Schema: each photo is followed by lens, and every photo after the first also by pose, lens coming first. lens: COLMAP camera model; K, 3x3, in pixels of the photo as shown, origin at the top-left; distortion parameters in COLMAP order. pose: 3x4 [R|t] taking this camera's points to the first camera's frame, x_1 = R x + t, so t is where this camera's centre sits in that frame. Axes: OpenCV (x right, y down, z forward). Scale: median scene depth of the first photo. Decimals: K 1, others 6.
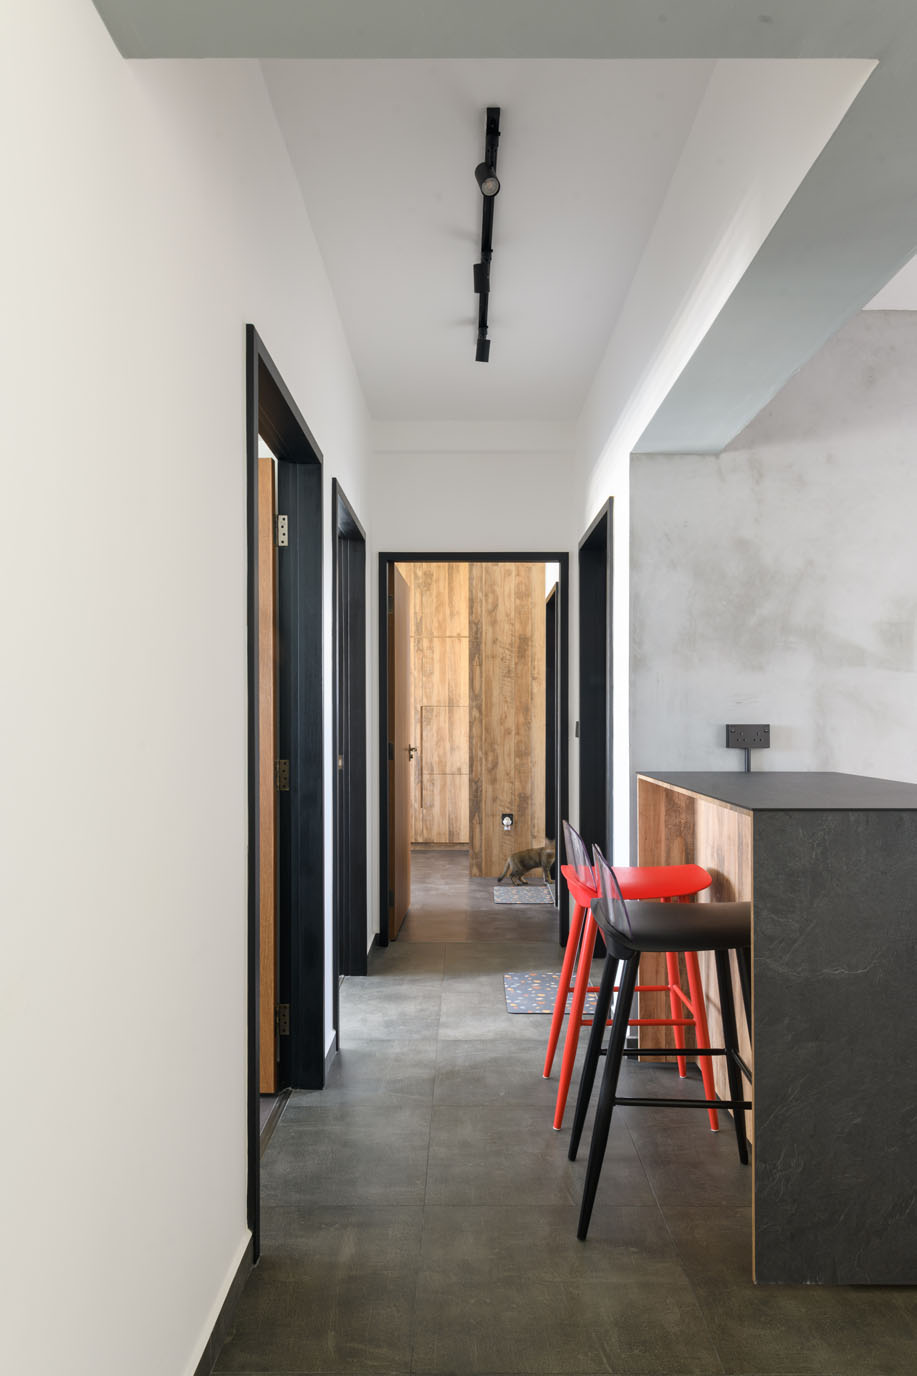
lens RADIAL K [[923.0, 0, 455.0], [0, 923.0, 724.2], [0, 0, 1]] dist [0.024717, -0.002589]
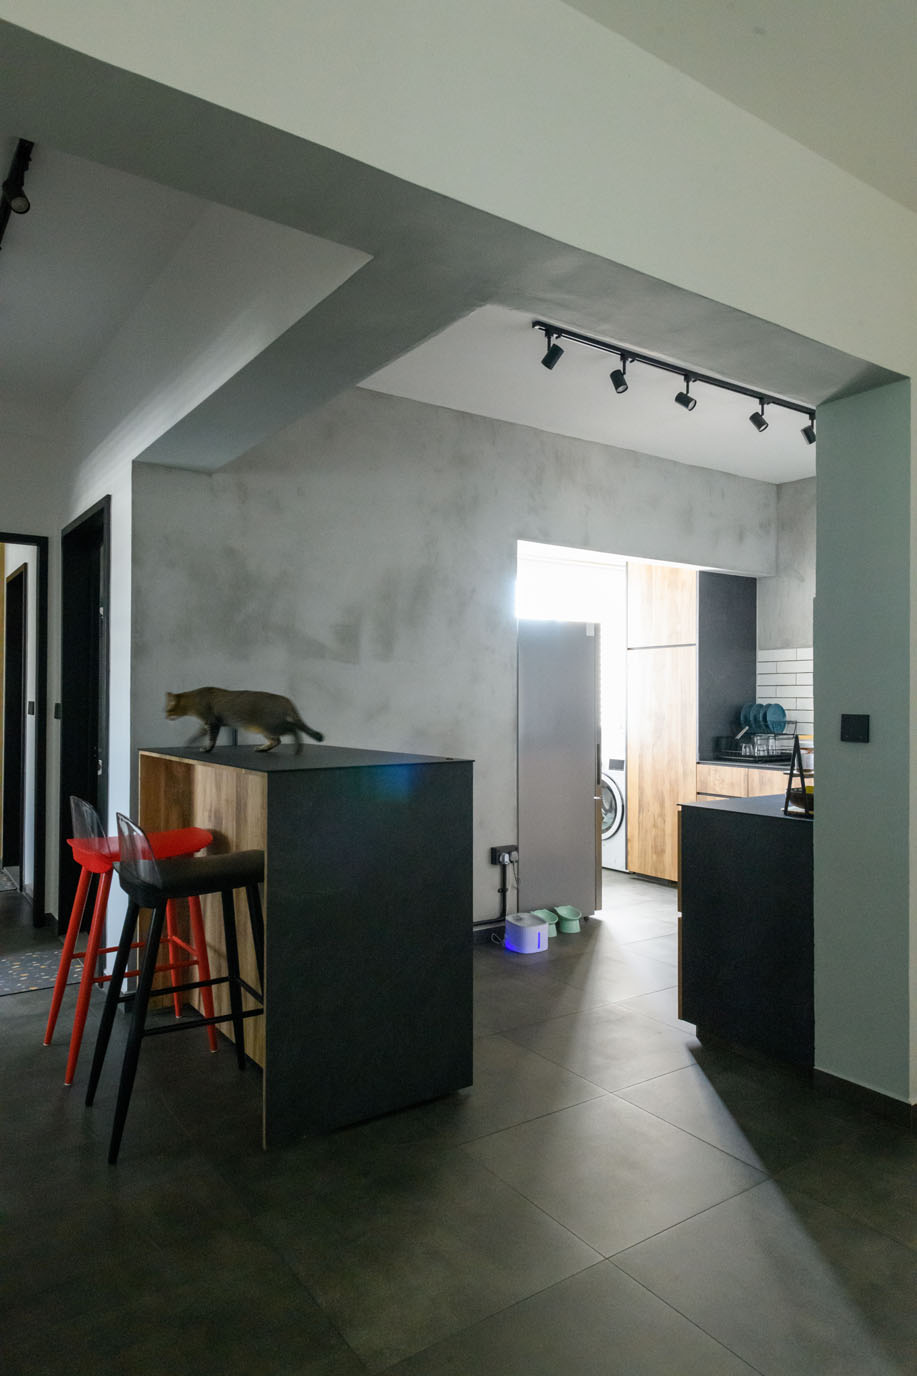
lens RADIAL K [[920.3, 0, 452.0], [0, 920.3, 688.4], [0, 0, 1]] dist [-0.004900, -0.001875]
pose [[0.820342, 0.008906, 0.571804, -0.129299], [0.003012, 0.999798, -0.019894, 0.002924], [-0.571865, 0.018042, 0.820149, -0.120397]]
